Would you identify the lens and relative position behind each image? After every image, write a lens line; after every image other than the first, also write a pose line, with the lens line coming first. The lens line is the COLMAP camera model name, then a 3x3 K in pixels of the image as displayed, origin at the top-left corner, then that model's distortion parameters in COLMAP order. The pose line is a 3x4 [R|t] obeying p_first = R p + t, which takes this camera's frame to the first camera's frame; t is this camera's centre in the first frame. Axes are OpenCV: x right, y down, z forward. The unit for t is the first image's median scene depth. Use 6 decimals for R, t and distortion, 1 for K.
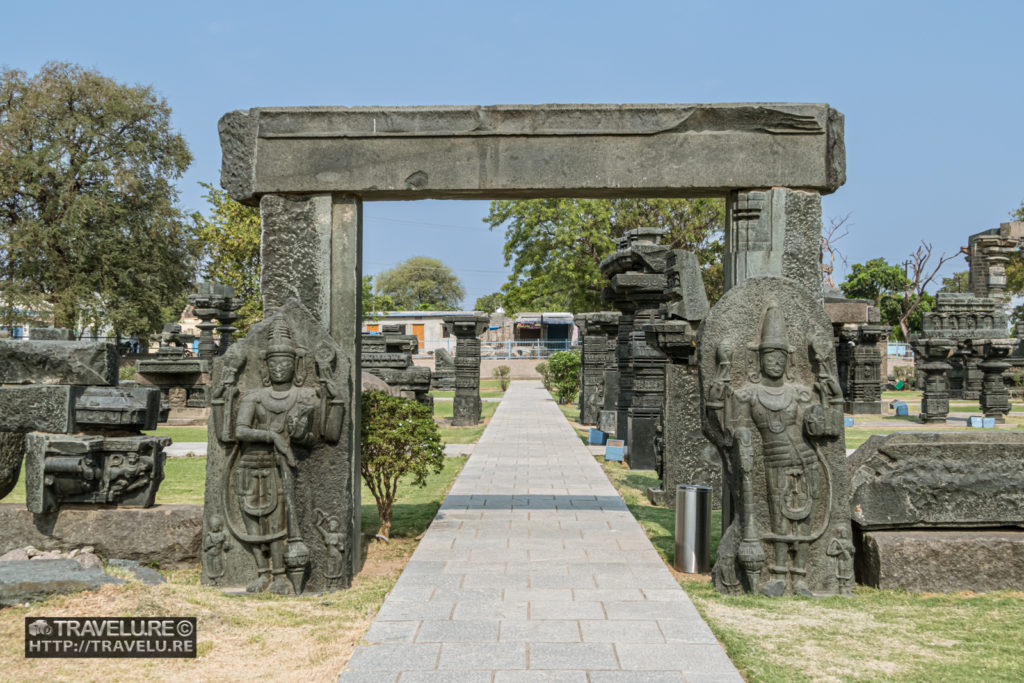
lens RADIAL K [[1197.4, 0, 512.7], [0, 1197.4, 342.3], [0, 0, 1]] dist [-0.017768, 0.000000]
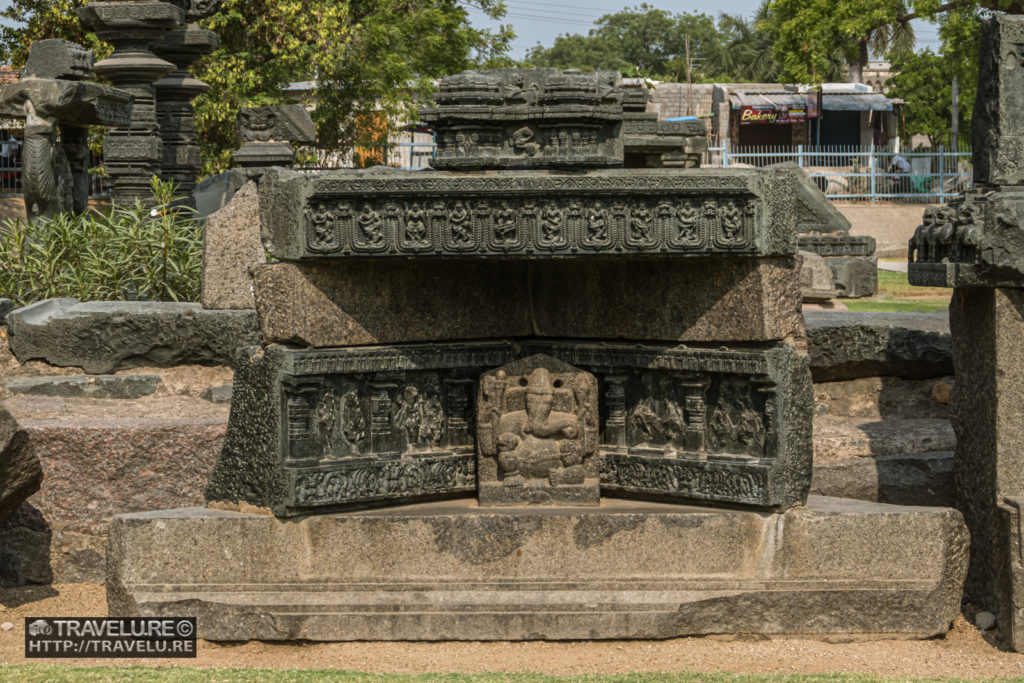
lens RADIAL K [[2345.2, 0, 512.2], [0, 2345.2, 341.6], [0, 0, 1]] dist [-0.116109, 0.000000]
pose [[0.999322, -0.002301, 0.036758, -0.101822], [-0.000313, 0.997478, 0.070972, 0.005353], [-0.036828, -0.070935, 0.996801, 0.249885]]
